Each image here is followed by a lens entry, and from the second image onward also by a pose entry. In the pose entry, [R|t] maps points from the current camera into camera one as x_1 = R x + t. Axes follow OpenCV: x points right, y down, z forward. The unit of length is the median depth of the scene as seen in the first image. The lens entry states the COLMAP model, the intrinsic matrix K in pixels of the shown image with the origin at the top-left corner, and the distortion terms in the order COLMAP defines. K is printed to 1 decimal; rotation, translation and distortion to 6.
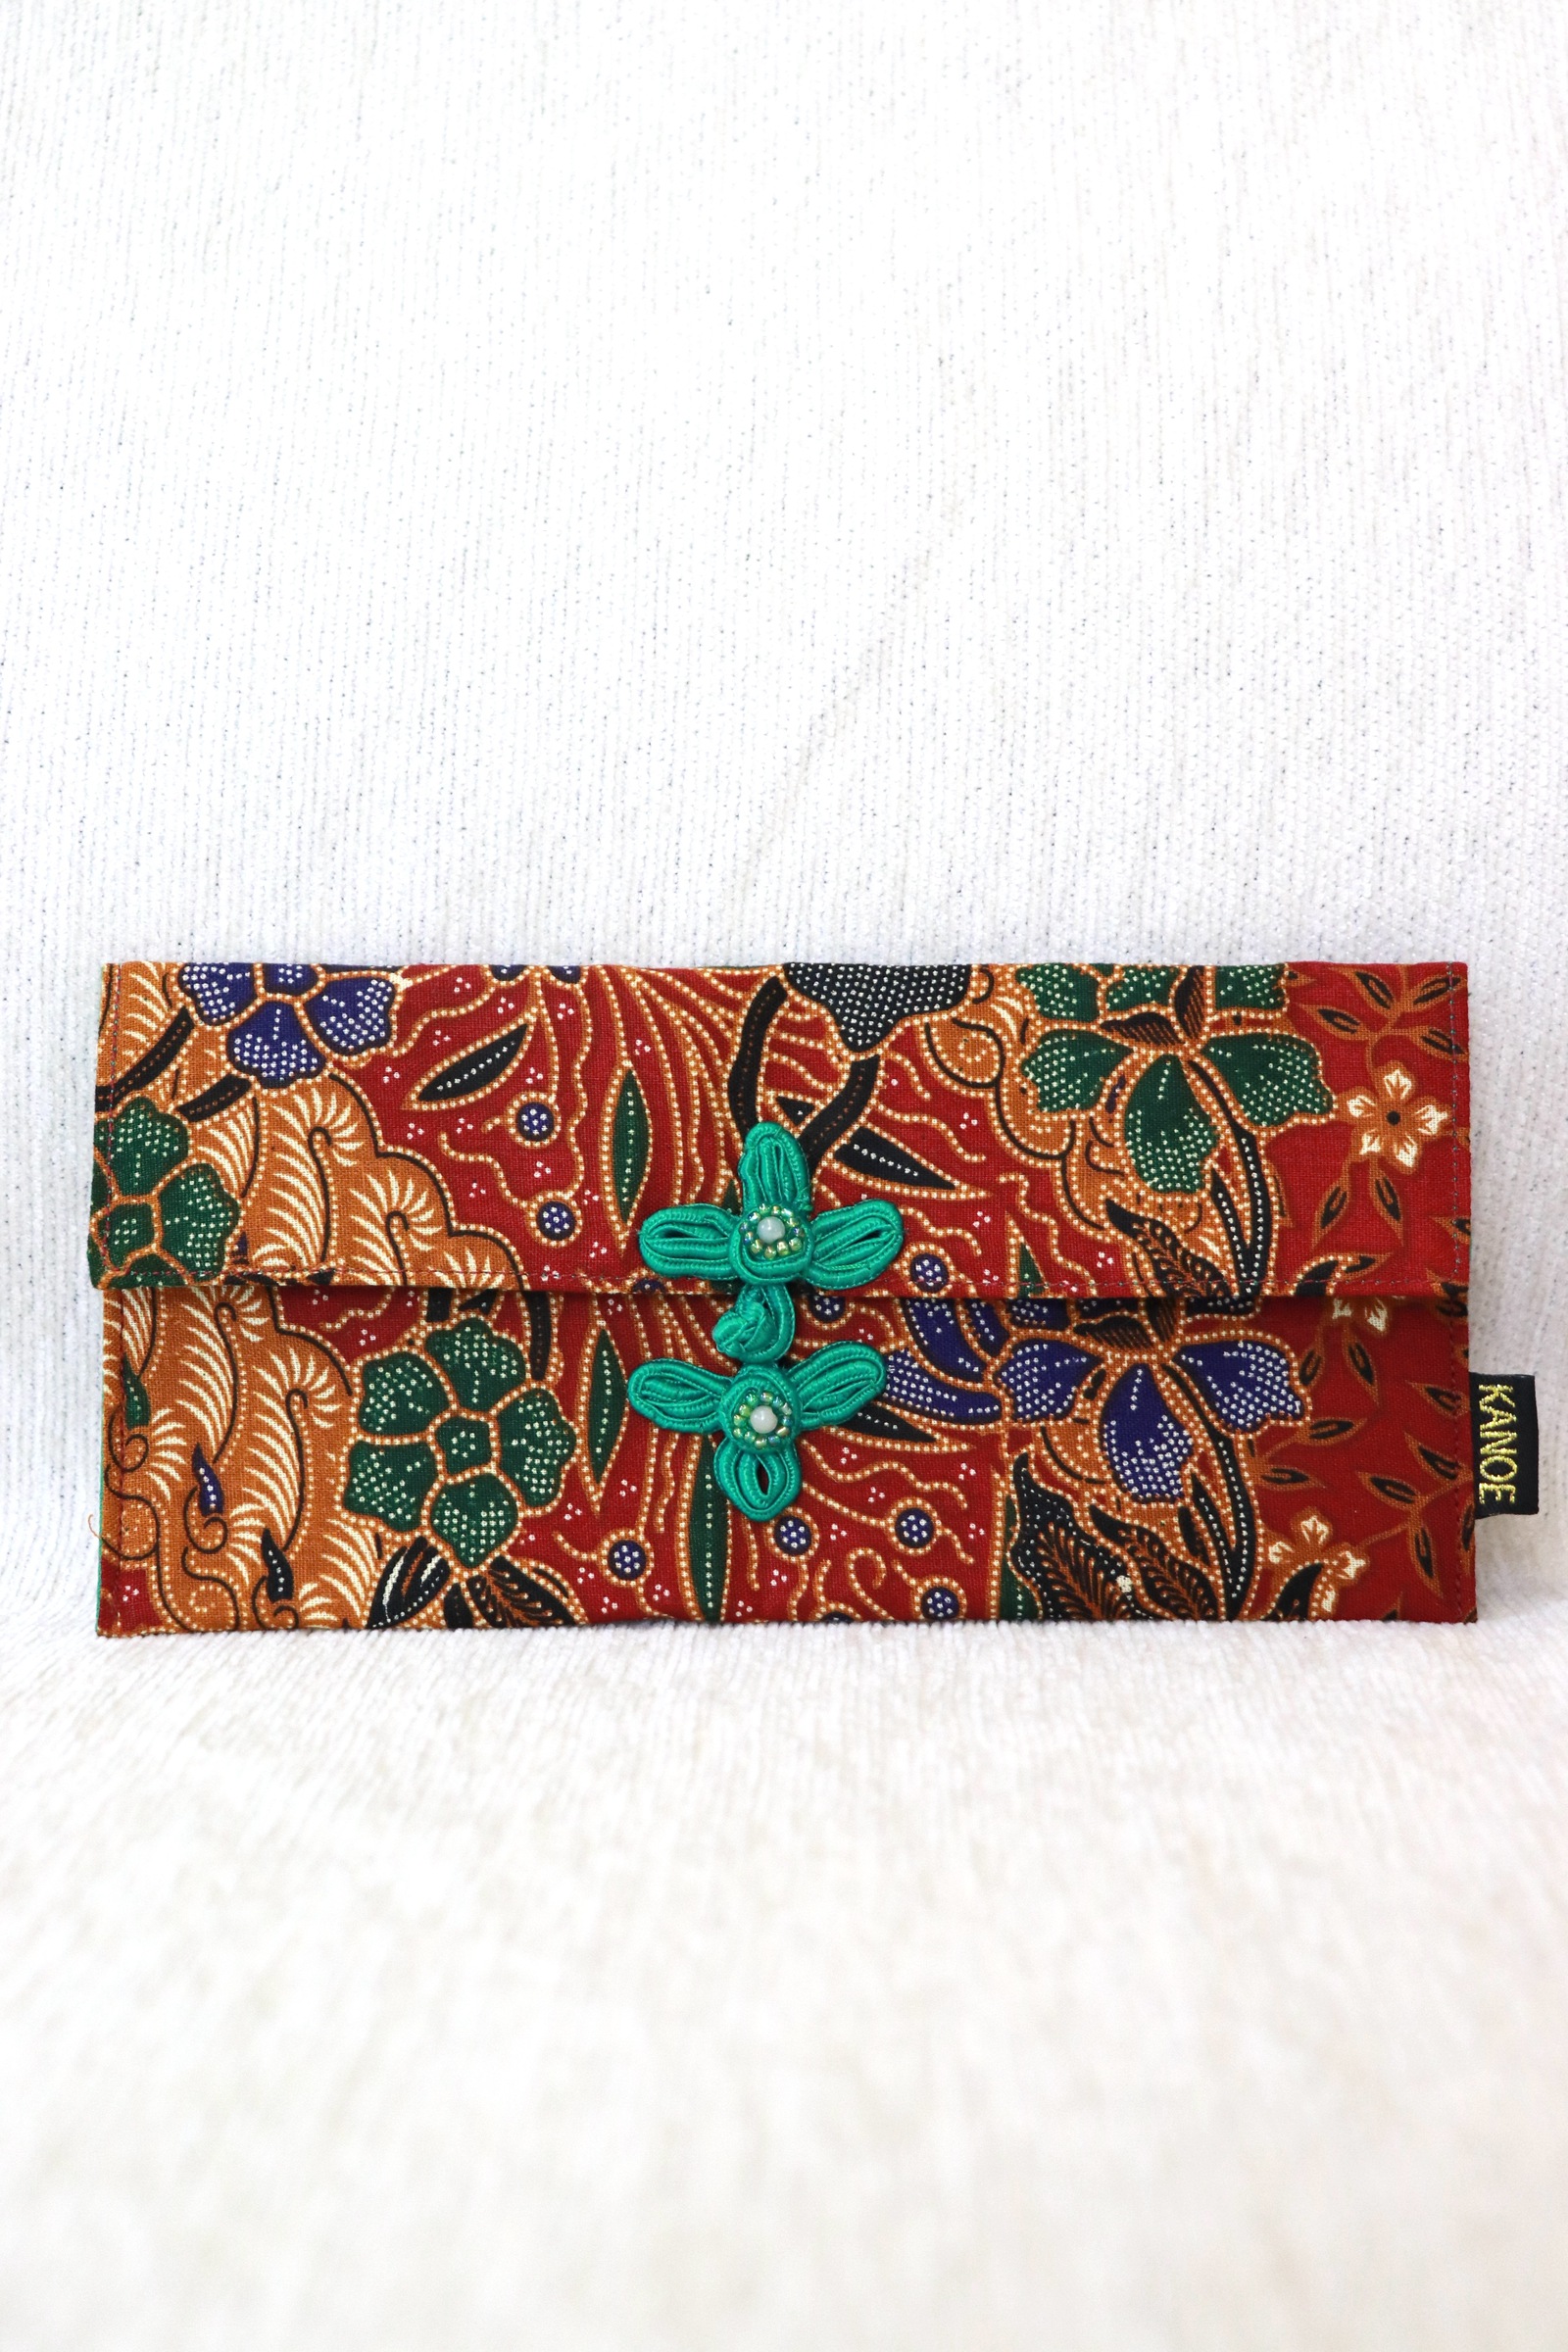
lens RADIAL K [[3334.7, 0, 835.1], [0, 3334.7, 1179.4], [0, 0, 1]] dist [-0.035193, 0.000000]
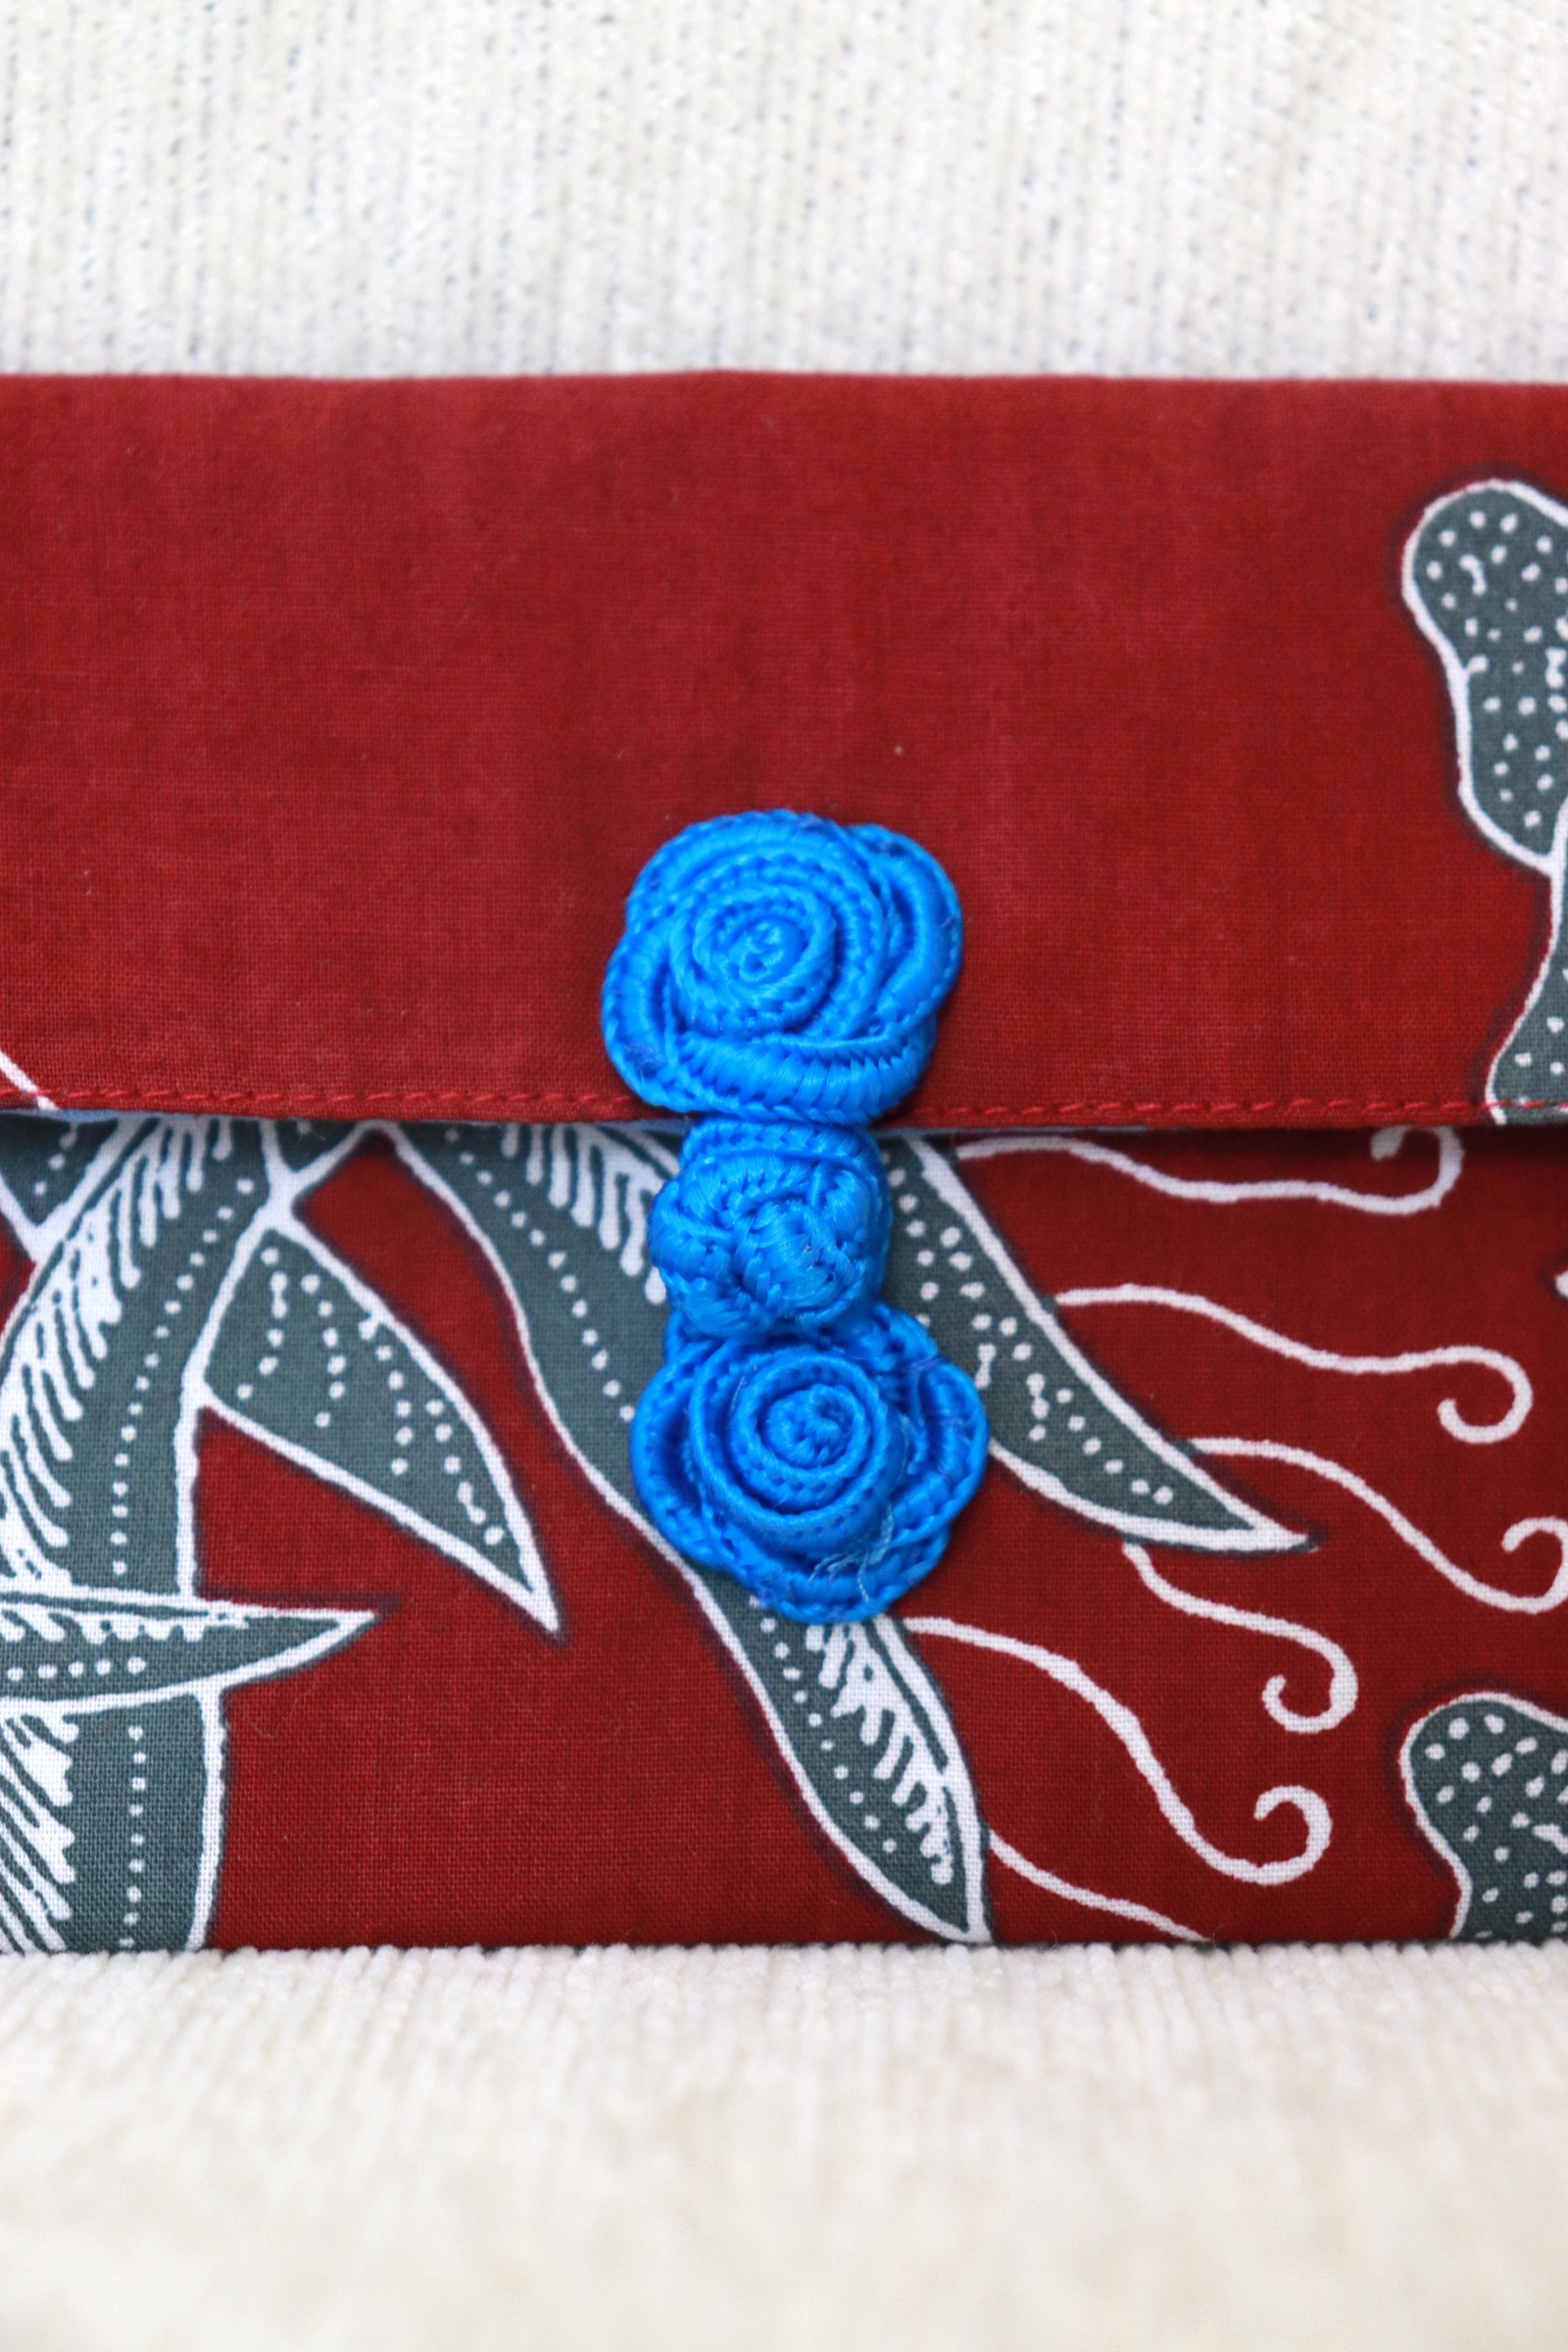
lens RADIAL K [[5482.6, 0, 802.4], [0, 5482.6, 1161.0], [0, 0, 1]] dist [0.204707, 0.000000]
pose [[0.999939, 0.008847, 0.006635, -0.090968], [-0.008555, 0.999043, -0.042886, 0.066396], [-0.007008, 0.042827, 0.999058, 0.319981]]
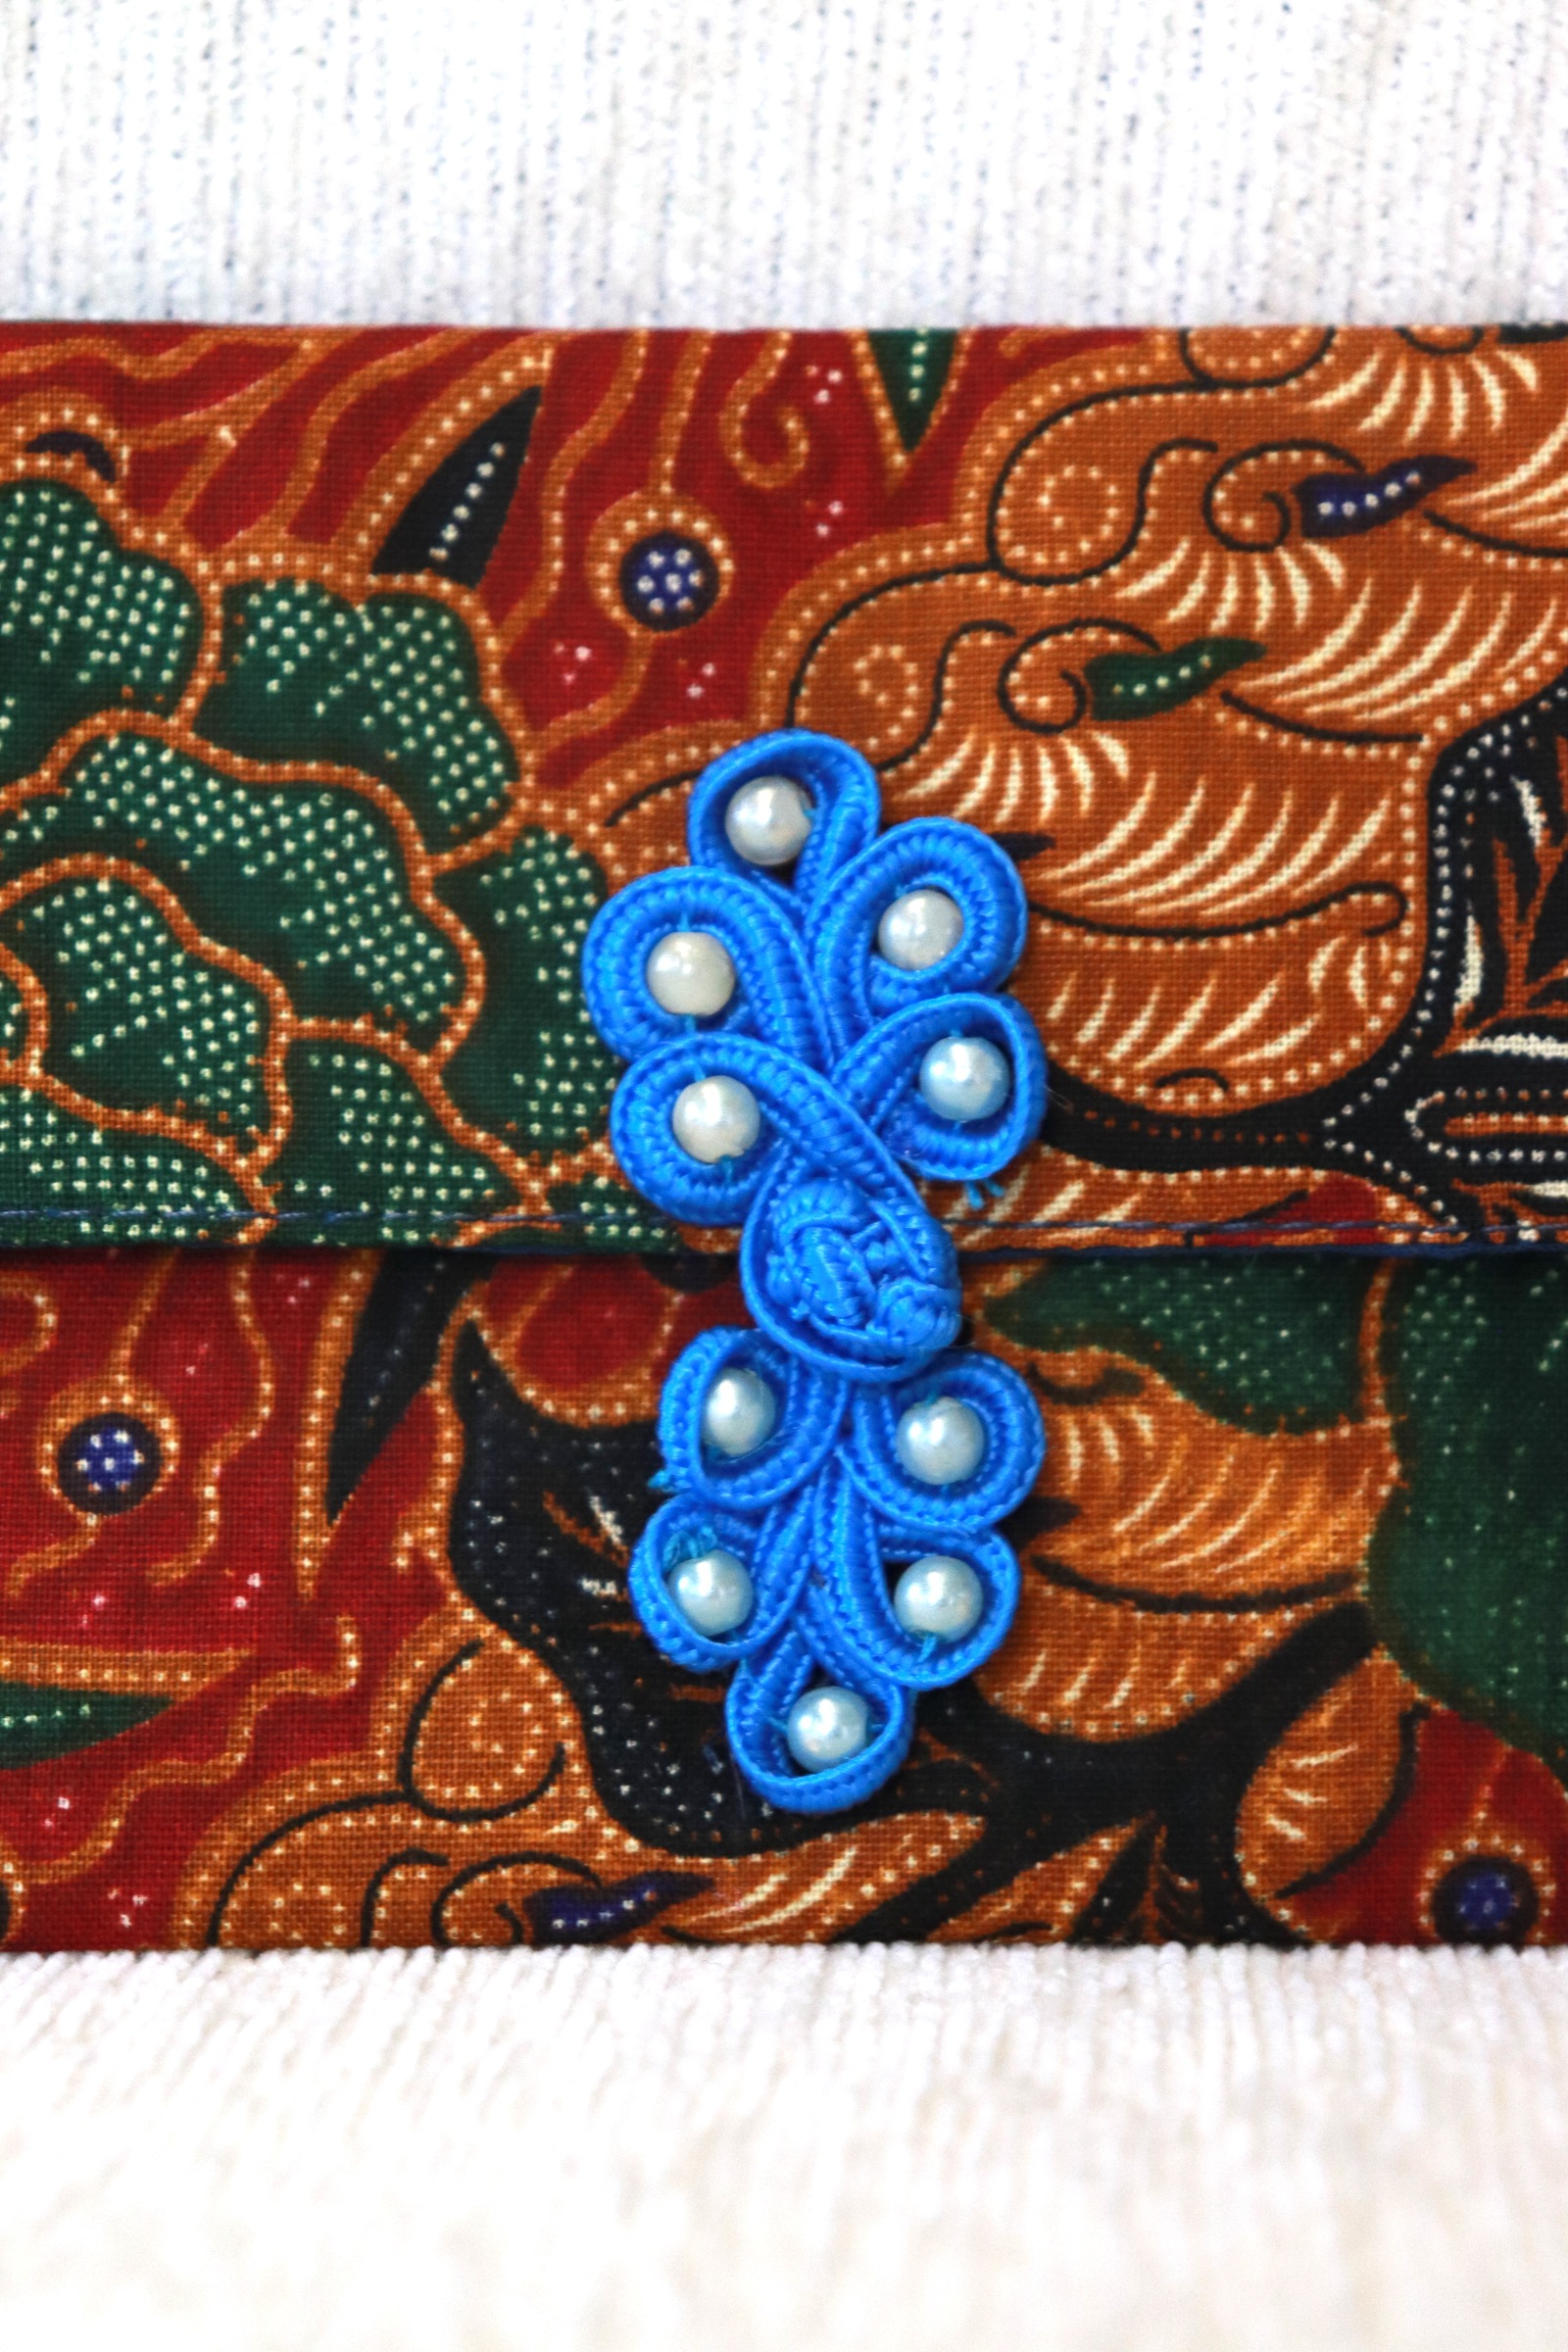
lens RADIAL K [[5482.6, 0, 800.0], [0, 5482.6, 1167.9], [0, 0, 1]] dist [0.204707, 0.000000]
pose [[0.999153, 0.008282, -0.040303, -0.067699], [-0.008092, 0.999955, 0.004864, 0.040012], [0.040341, -0.004534, 0.999176, 0.349046]]
